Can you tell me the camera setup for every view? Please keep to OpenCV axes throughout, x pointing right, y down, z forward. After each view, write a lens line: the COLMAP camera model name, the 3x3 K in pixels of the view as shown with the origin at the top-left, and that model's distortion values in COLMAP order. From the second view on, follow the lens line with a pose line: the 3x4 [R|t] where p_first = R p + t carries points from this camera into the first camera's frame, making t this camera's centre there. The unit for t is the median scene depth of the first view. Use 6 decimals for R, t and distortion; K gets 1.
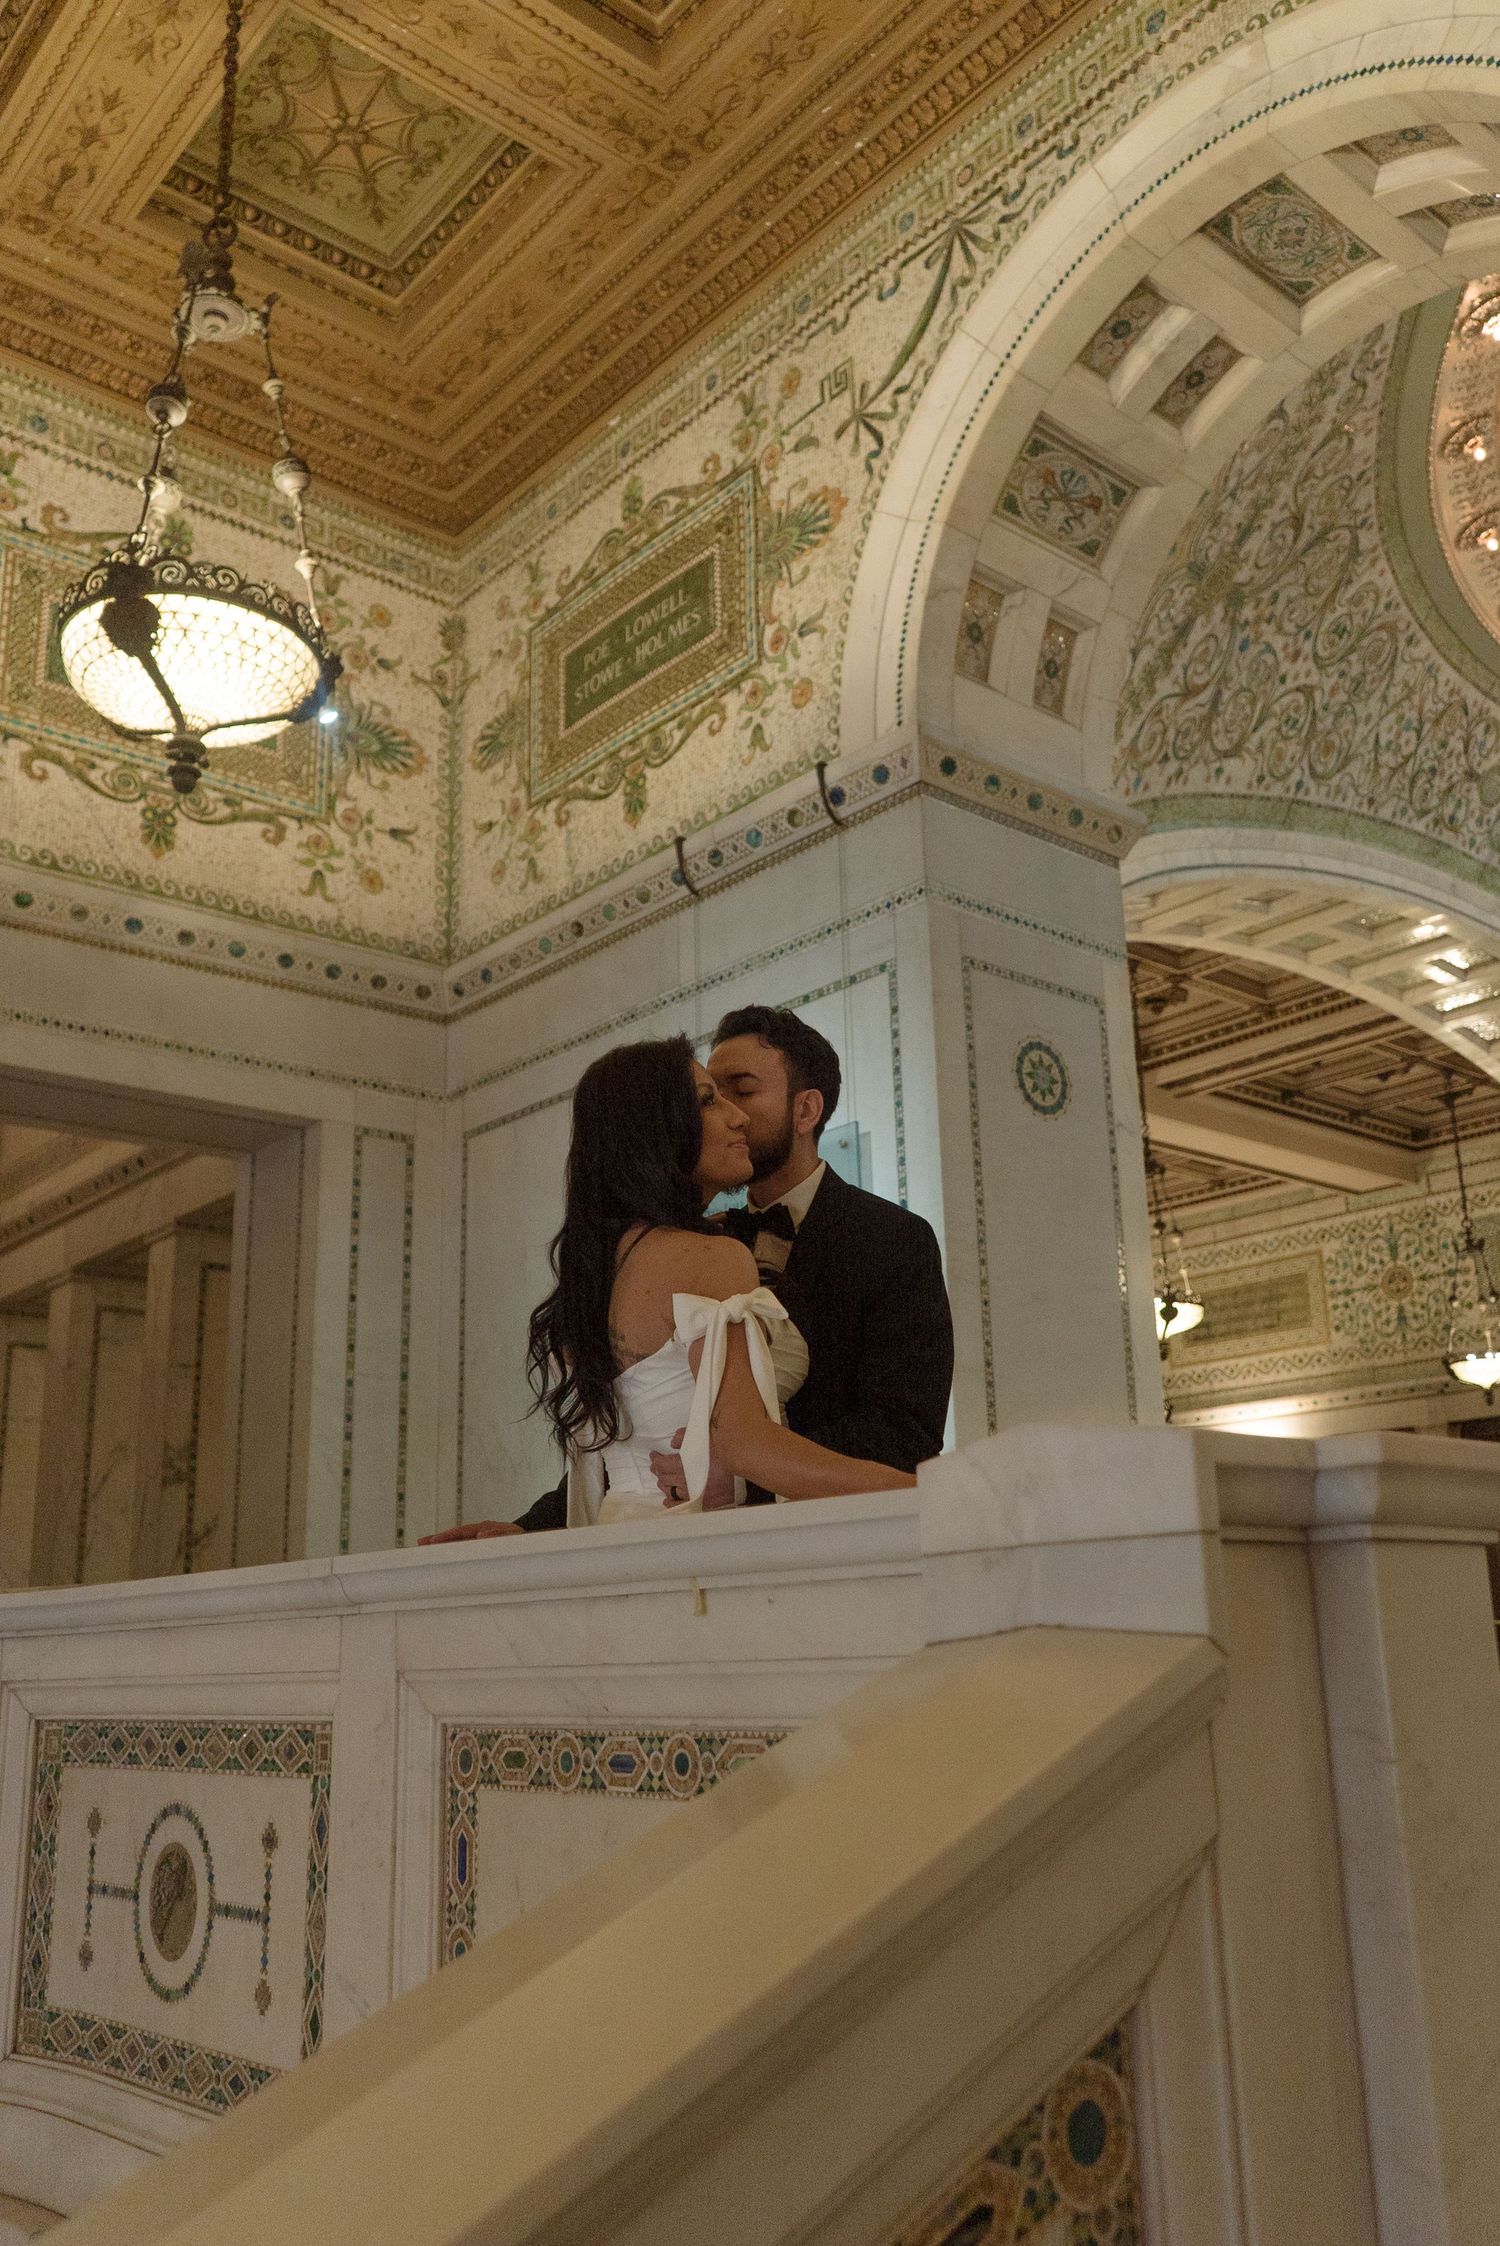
lens RADIAL K [[1897.0, 0, 750.0], [0, 1897.0, 1123.0], [0, 0, 1]] dist [-0.012905, -0.004165]
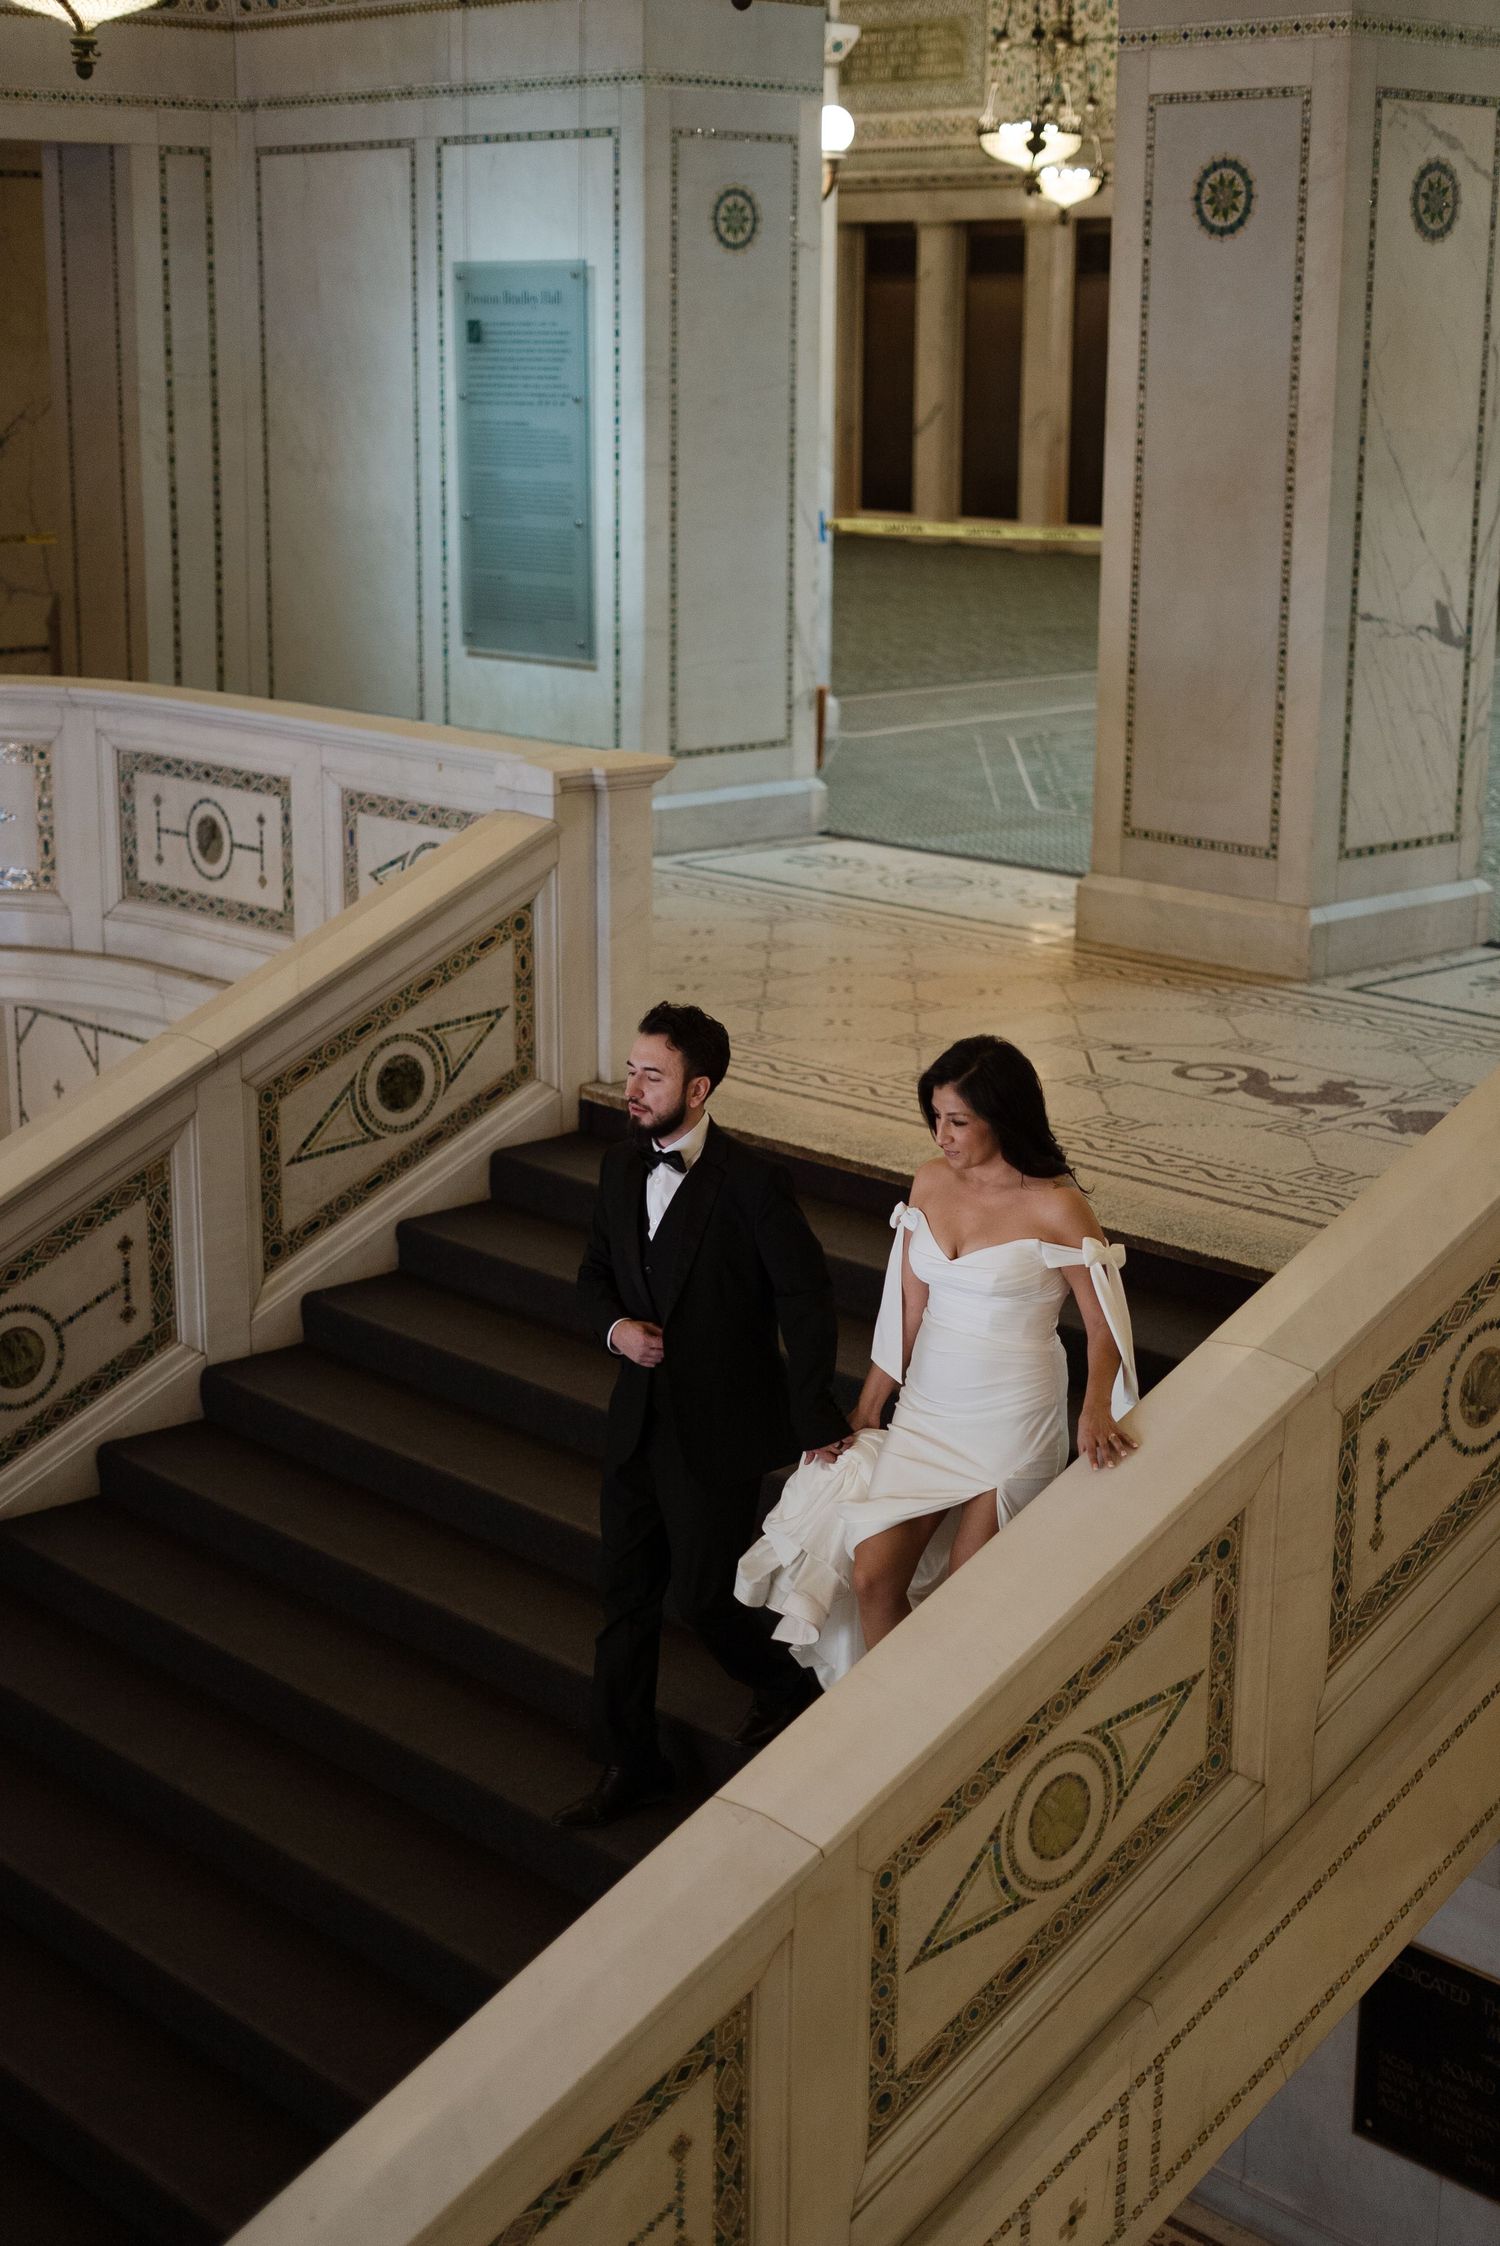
lens RADIAL K [[3237.4, 0, 750.0], [0, 3237.4, 1123.0], [0, 0, 1]] dist [-0.021259, 0.029801]
pose [[0.998607, 0.020833, 0.048477, 0.078840], [-0.042217, 0.866590, 0.497231, -0.630236], [-0.031651, -0.498585, 0.866263, -1.284394]]
